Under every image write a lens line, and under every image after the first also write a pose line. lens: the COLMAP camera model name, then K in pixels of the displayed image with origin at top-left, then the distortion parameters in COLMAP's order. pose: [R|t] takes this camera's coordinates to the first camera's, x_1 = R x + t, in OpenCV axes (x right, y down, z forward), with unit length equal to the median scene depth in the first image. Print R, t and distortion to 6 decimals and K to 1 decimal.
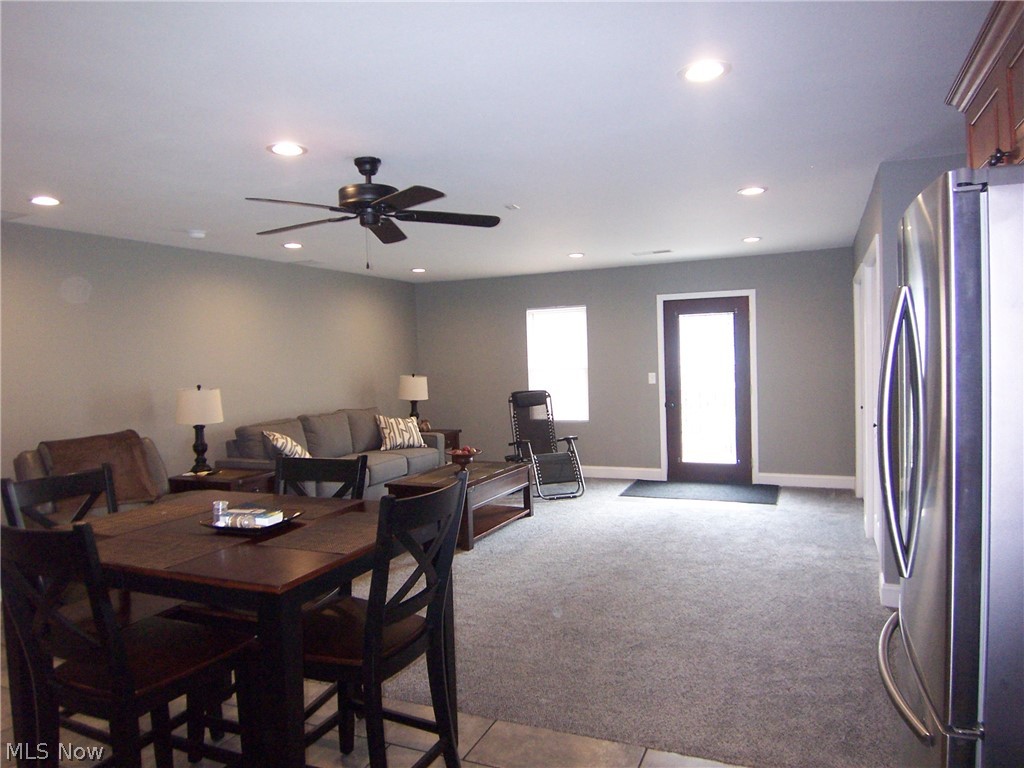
lens RADIAL K [[686.1, 0, 509.1], [0, 686.1, 382.7], [0, 0, 1]] dist [-0.003393, -0.057277]
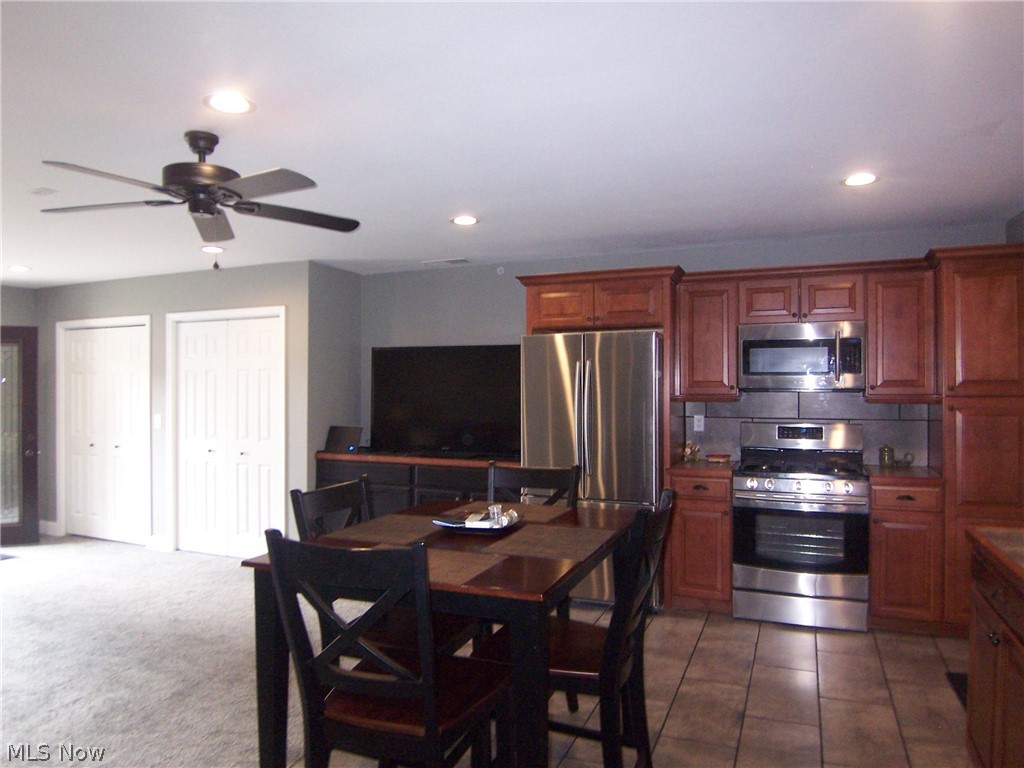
lens RADIAL K [[686.3, 0, 506.6], [0, 686.3, 385.3], [0, 0, 1]] dist [-0.009325, -0.044122]
pose [[-0.011479, 0.036350, 0.999273, -0.456164], [0.043164, 0.998426, -0.035824, 0.007406], [-0.999002, 0.042722, -0.013030, 0.299205]]
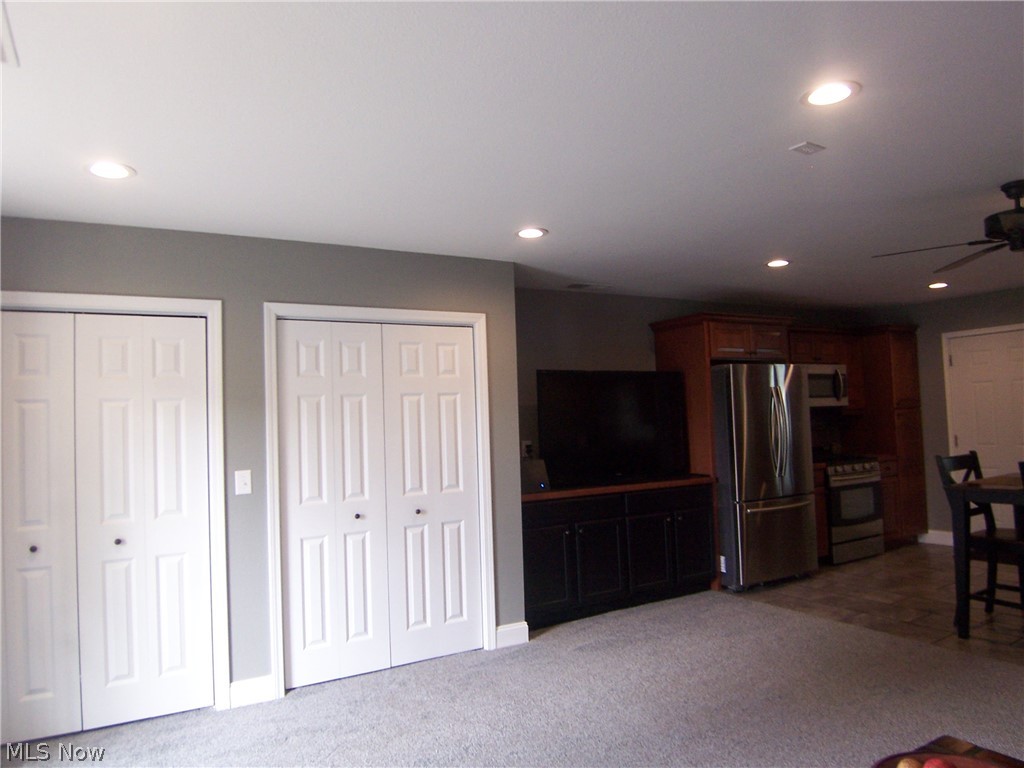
lens RADIAL K [[686.3, 0, 506.6], [0, 686.3, 385.3], [0, 0, 1]] dist [-0.009325, -0.044122]
pose [[-0.806565, 0.086012, 0.584854, -0.056797], [0.084615, 0.995969, -0.029781, -0.036414], [-0.585058, 0.025467, -0.810591, 1.012163]]
